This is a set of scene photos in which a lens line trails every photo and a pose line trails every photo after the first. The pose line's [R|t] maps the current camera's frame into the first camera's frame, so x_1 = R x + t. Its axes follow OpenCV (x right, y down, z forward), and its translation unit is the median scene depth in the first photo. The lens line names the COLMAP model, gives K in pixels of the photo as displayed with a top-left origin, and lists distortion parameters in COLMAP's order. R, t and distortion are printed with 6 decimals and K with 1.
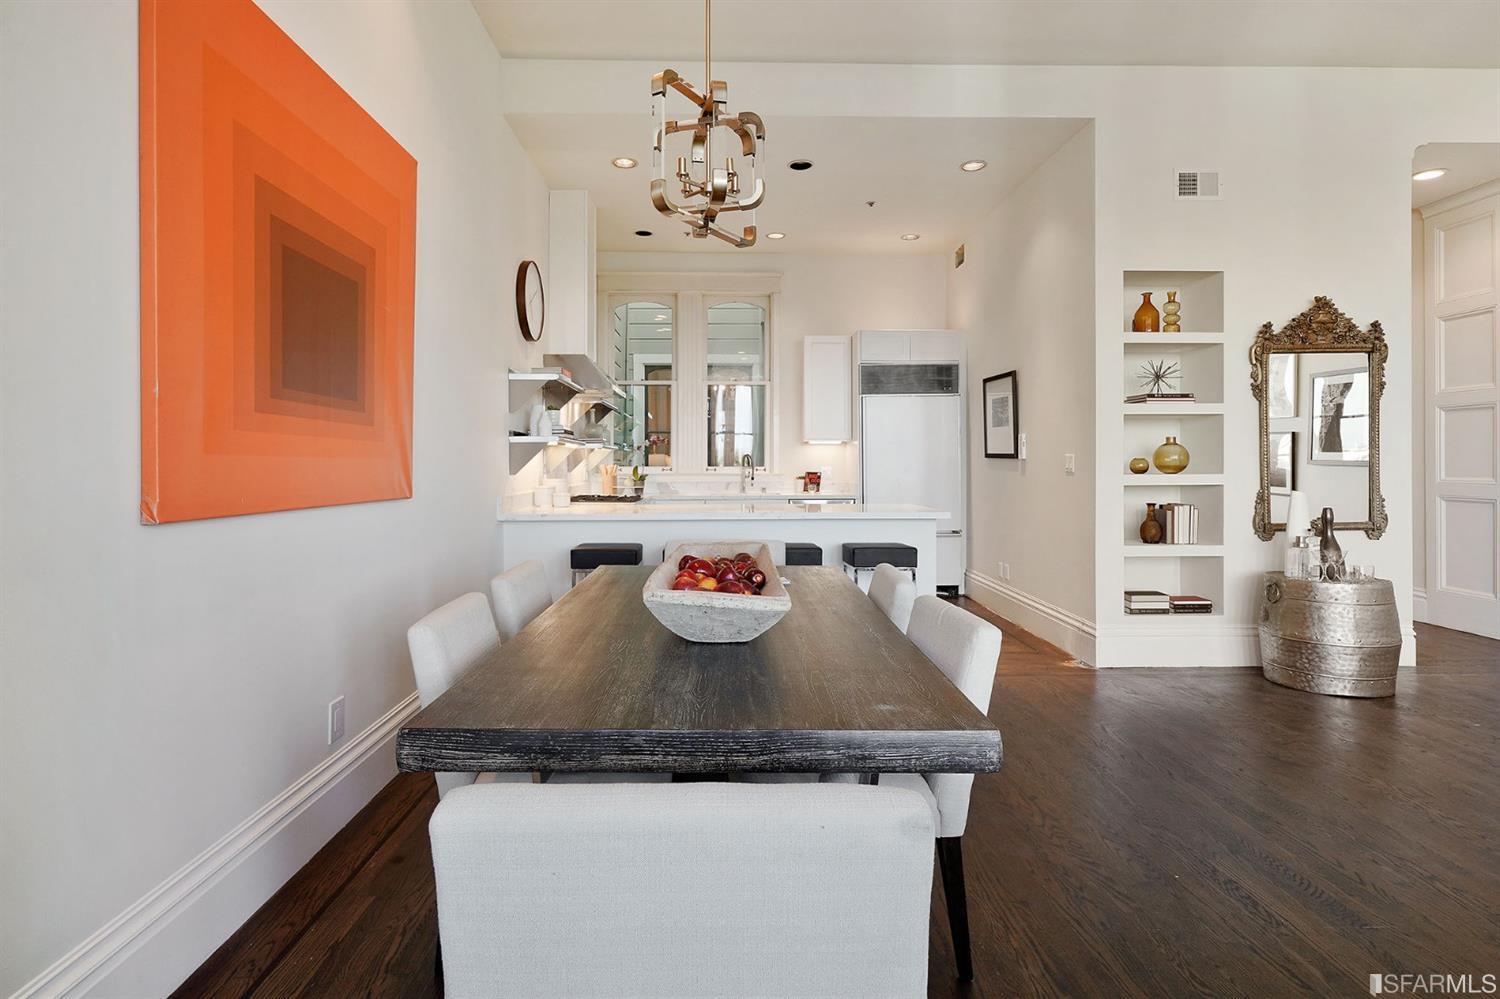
lens RADIAL K [[729.7, 0, 745.6], [0, 729.7, 462.2], [0, 0, 1]] dist [0.000738, 0.000492]
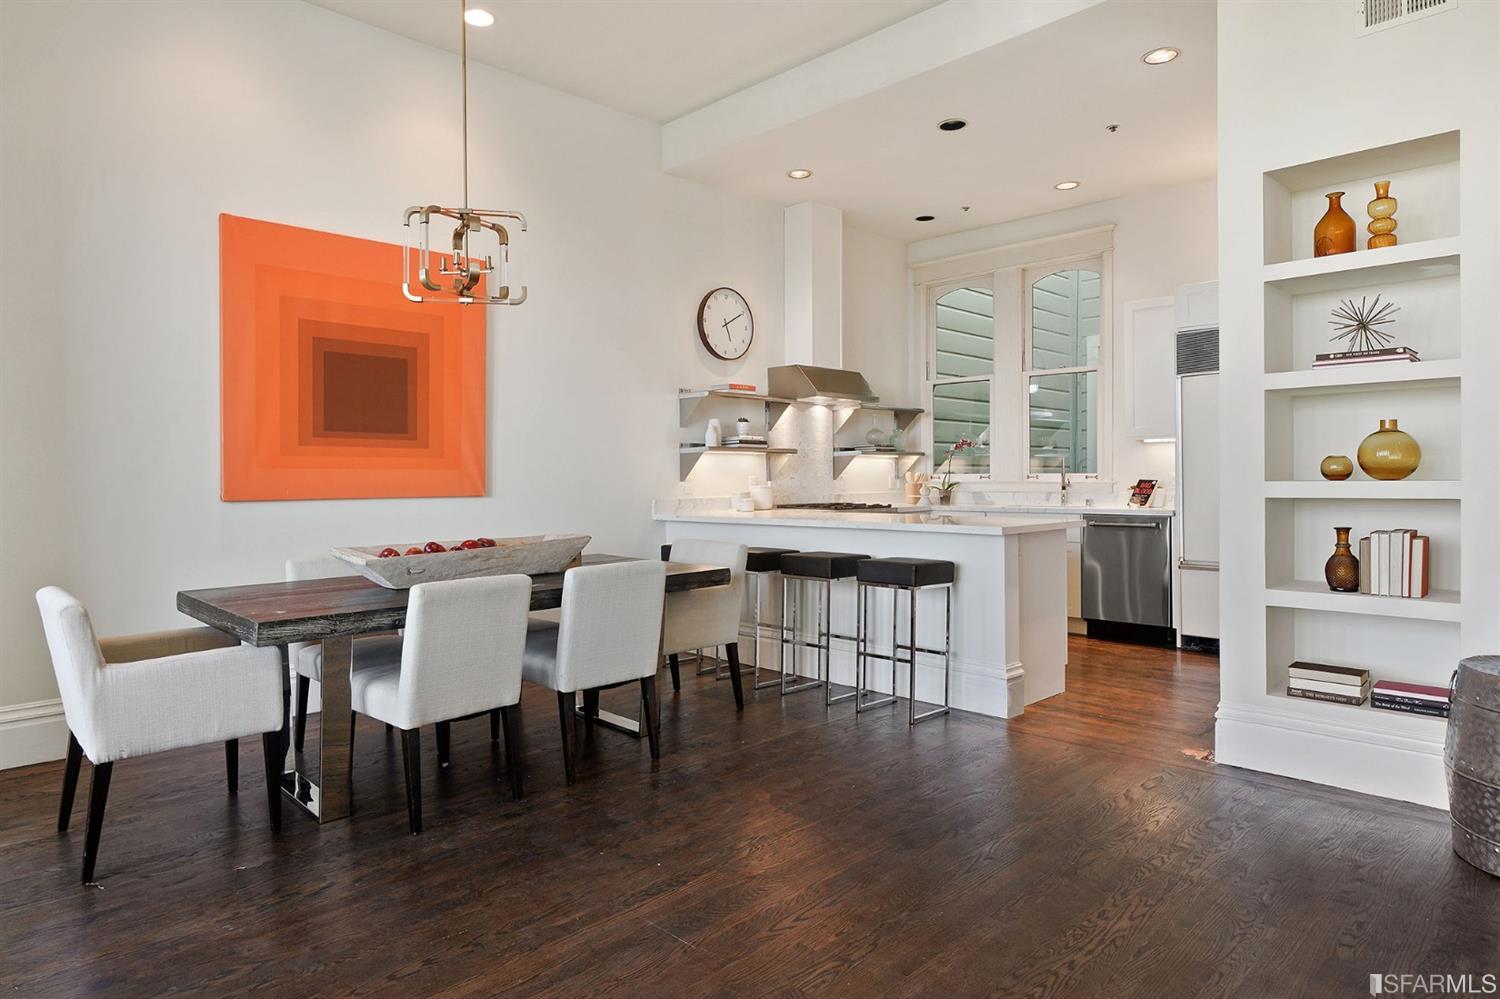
lens RADIAL K [[882.7, 0, 749.1], [0, 882.7, 479.1], [0, 0, 1]] dist [0.002026, 0.001180]
pose [[0.695567, -0.001306, -0.718461, 0.755079], [0.008590, 0.999942, 0.006498, 0.005582], [0.718410, -0.010691, 0.695537, 0.106262]]
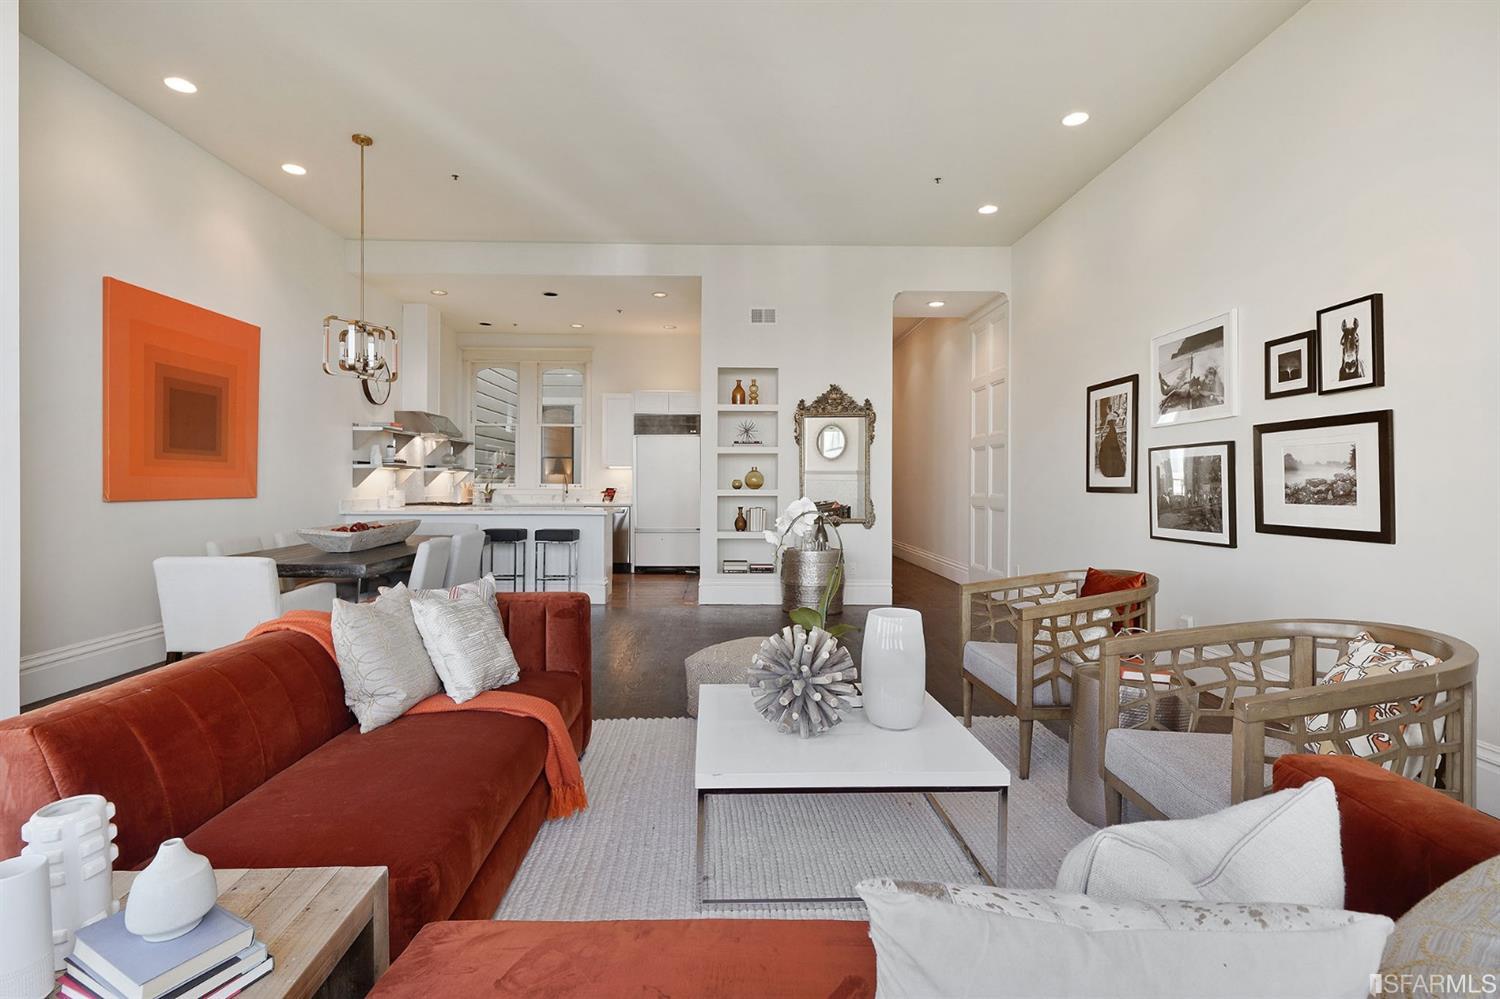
lens RADIAL K [[681.2, 0, 732.5], [0, 681.2, 481.7], [0, 0, 1]] dist [0.000851, 0.000315]
pose [[0.999961, 0.006022, -0.006489, 0.553963], [-0.006019, 0.999982, 0.000368, -0.001403], [0.006491, -0.000329, 0.999979, -0.552021]]
